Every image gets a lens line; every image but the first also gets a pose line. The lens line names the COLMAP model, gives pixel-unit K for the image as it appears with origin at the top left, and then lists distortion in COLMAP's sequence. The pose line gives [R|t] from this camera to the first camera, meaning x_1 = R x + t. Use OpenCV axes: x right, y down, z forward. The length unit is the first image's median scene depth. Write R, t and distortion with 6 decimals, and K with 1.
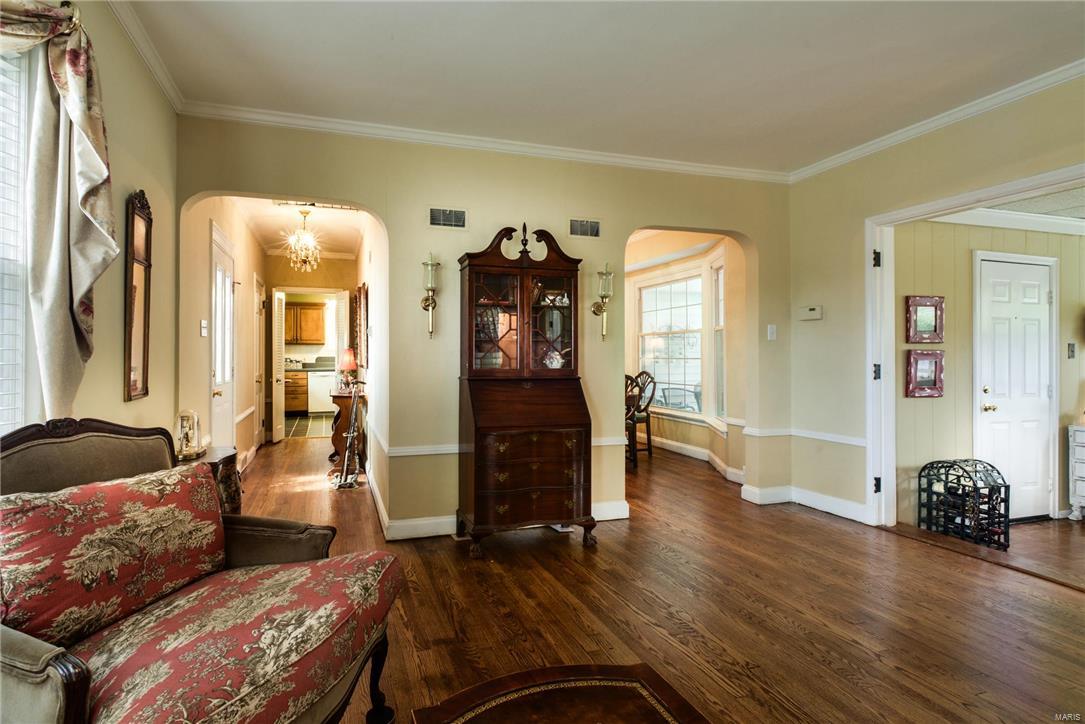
lens RADIAL K [[515.5, 0, 480.5], [0, 515.5, 351.0], [0, 0, 1]] dist [0.001540, -0.000485]
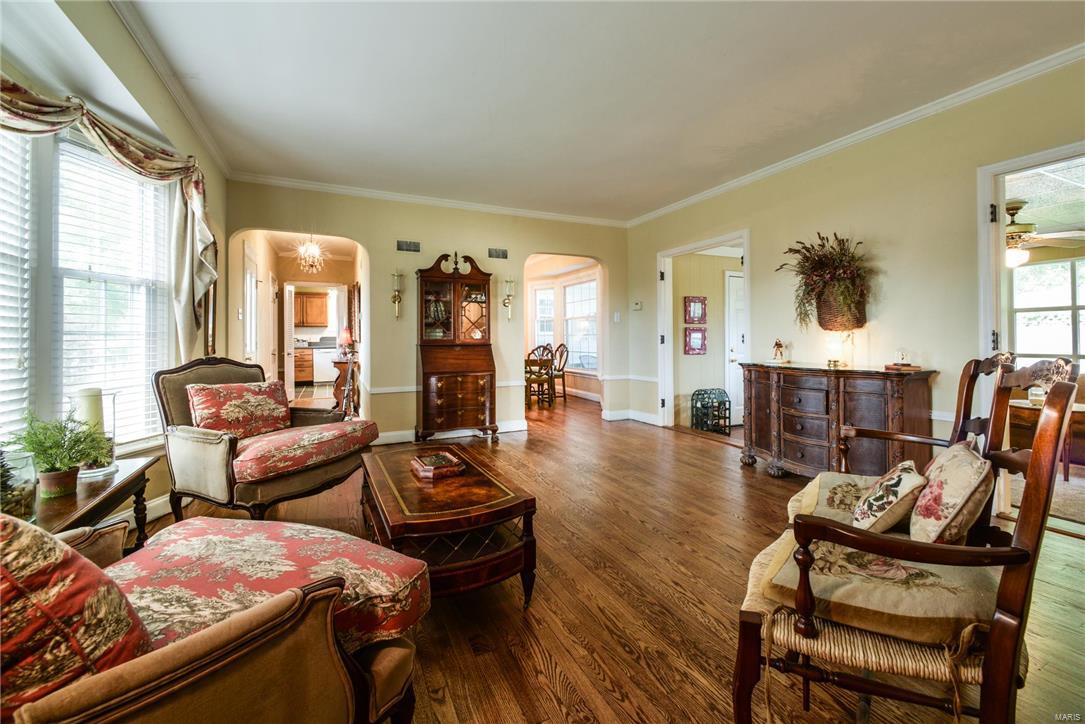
lens RADIAL K [[456.2, 0, 562.8], [0, 456.2, 335.6], [0, 0, 1]] dist [-0.001853, 0.000322]
pose [[0.983500, -0.005638, 0.180822, 0.142586], [0.004862, 0.999977, 0.004735, 0.016925], [-0.180845, -0.003778, 0.983504, -0.466630]]
